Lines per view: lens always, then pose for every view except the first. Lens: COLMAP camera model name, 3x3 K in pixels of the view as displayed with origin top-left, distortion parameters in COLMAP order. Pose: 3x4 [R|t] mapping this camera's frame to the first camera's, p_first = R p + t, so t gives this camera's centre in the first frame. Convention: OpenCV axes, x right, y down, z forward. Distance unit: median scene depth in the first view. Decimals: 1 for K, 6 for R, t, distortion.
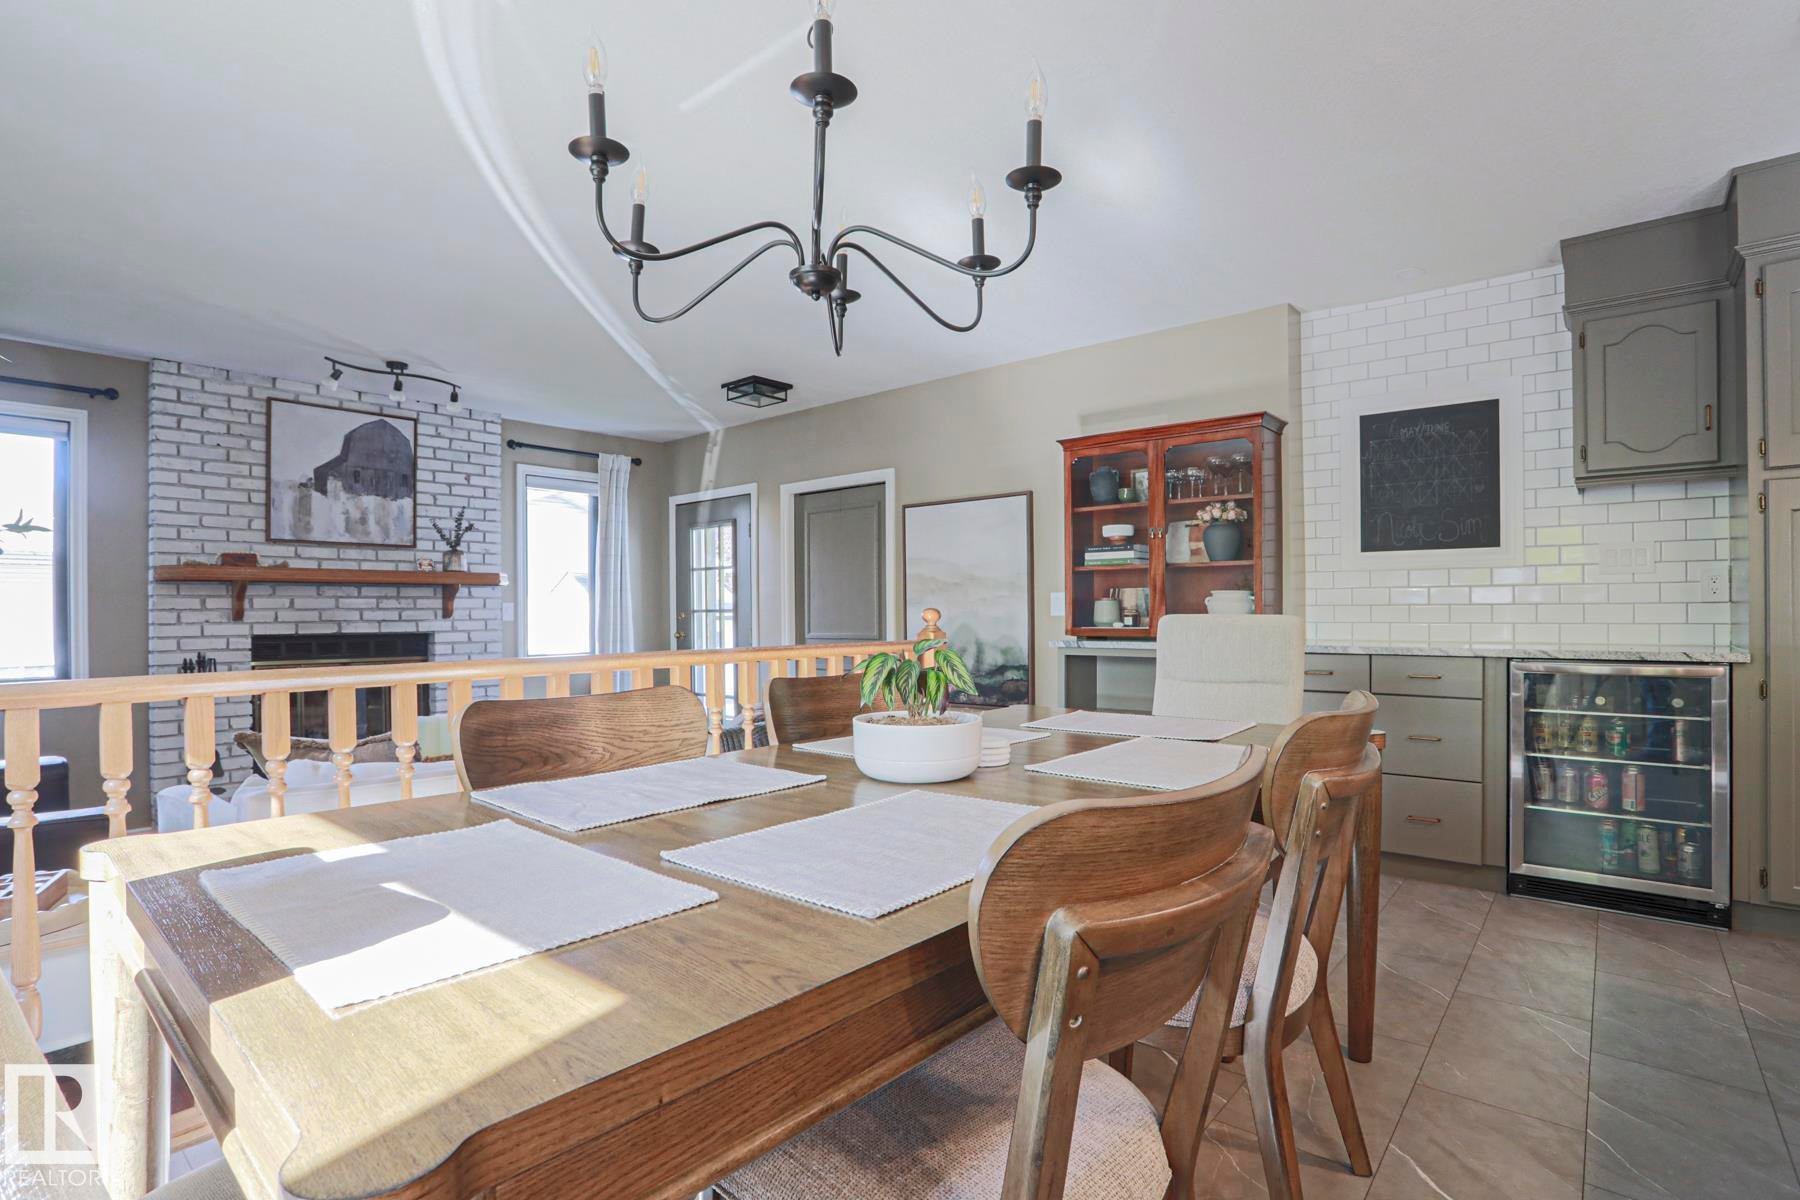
lens RADIAL K [[877.5, 0, 890.3], [0, 877.5, 610.4], [0, 0, 1]] dist [-0.070355, 0.025363]
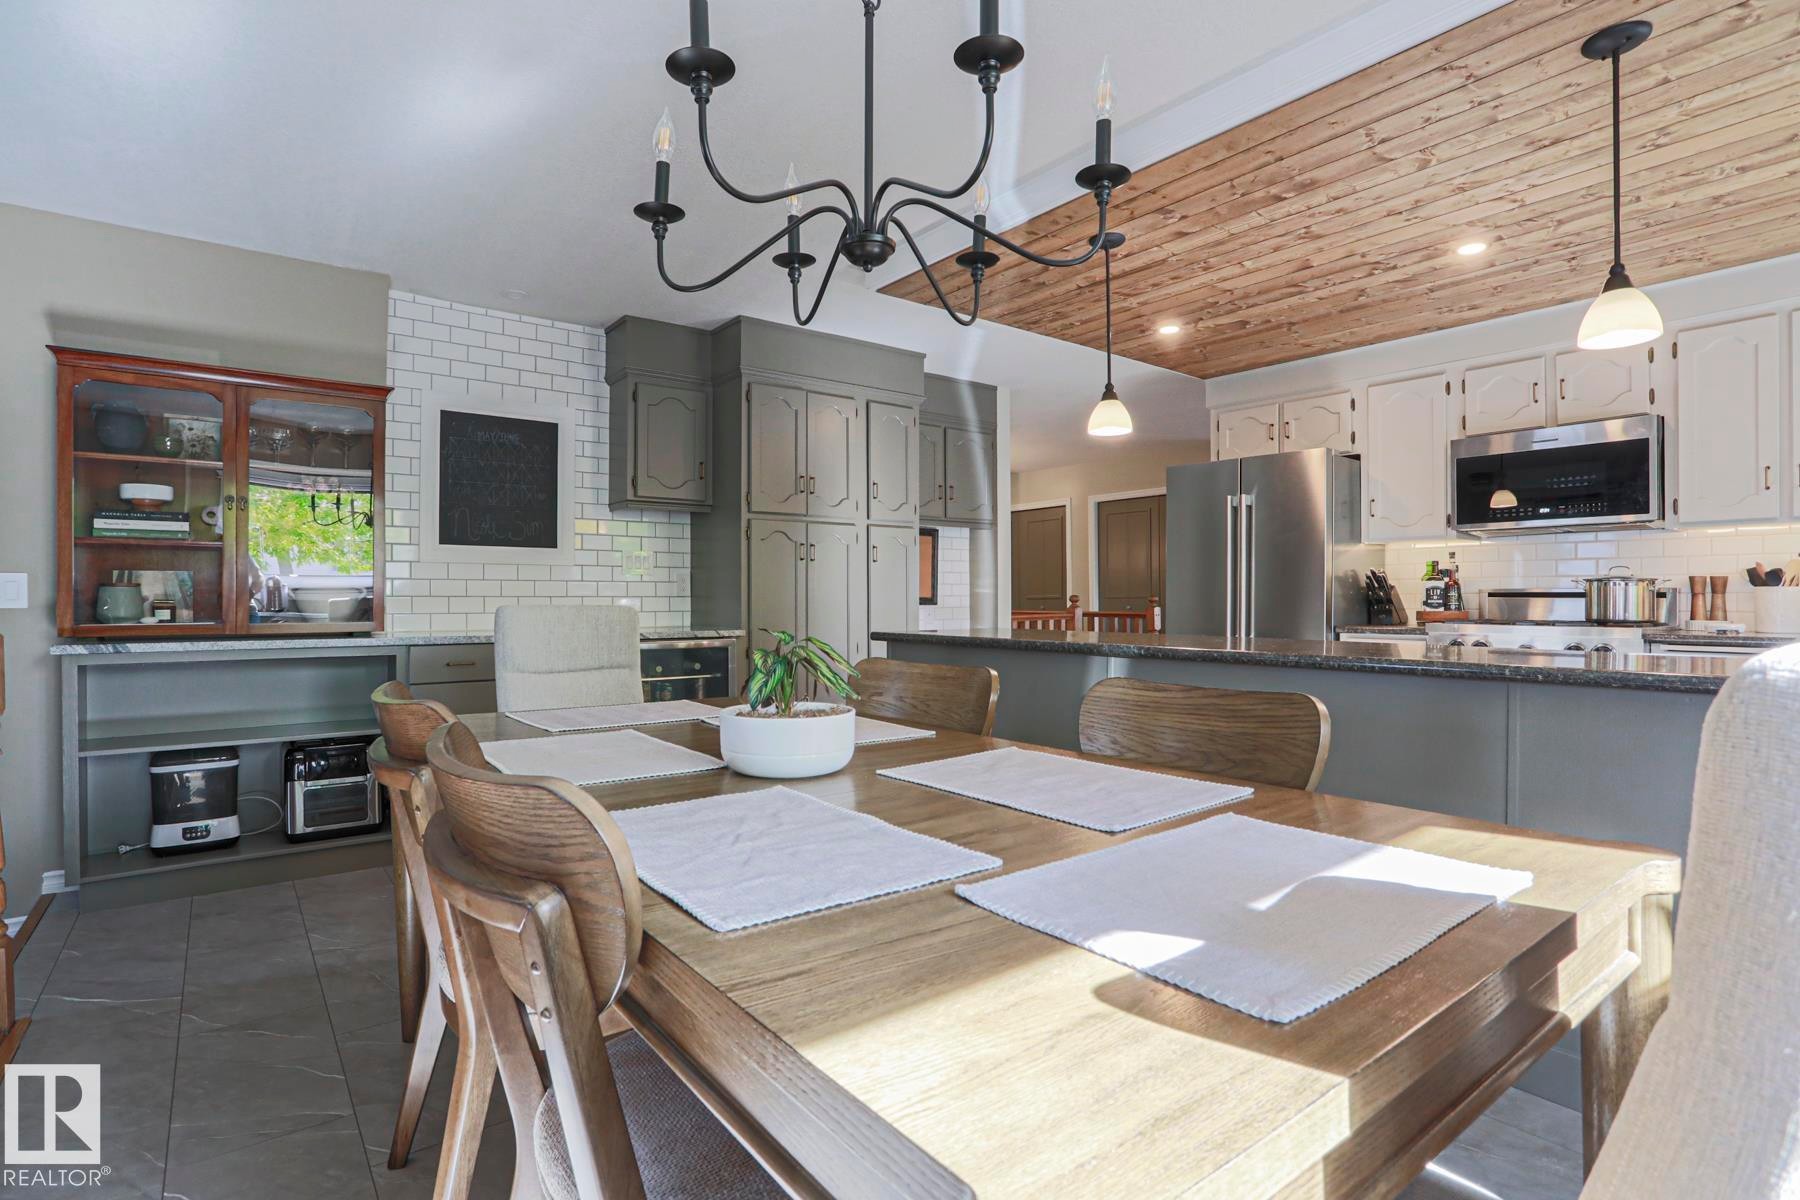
lens RADIAL K [[877.5, 0, 902.8], [0, 877.5, 606.3], [0, 0, 1]] dist [-0.070355, 0.025363]
pose [[0.212076, -0.000669, 0.977253, -0.261788], [-0.001895, 0.999998, 0.001096, 0.003012], [-0.977251, -0.002084, 0.212074, 0.193785]]
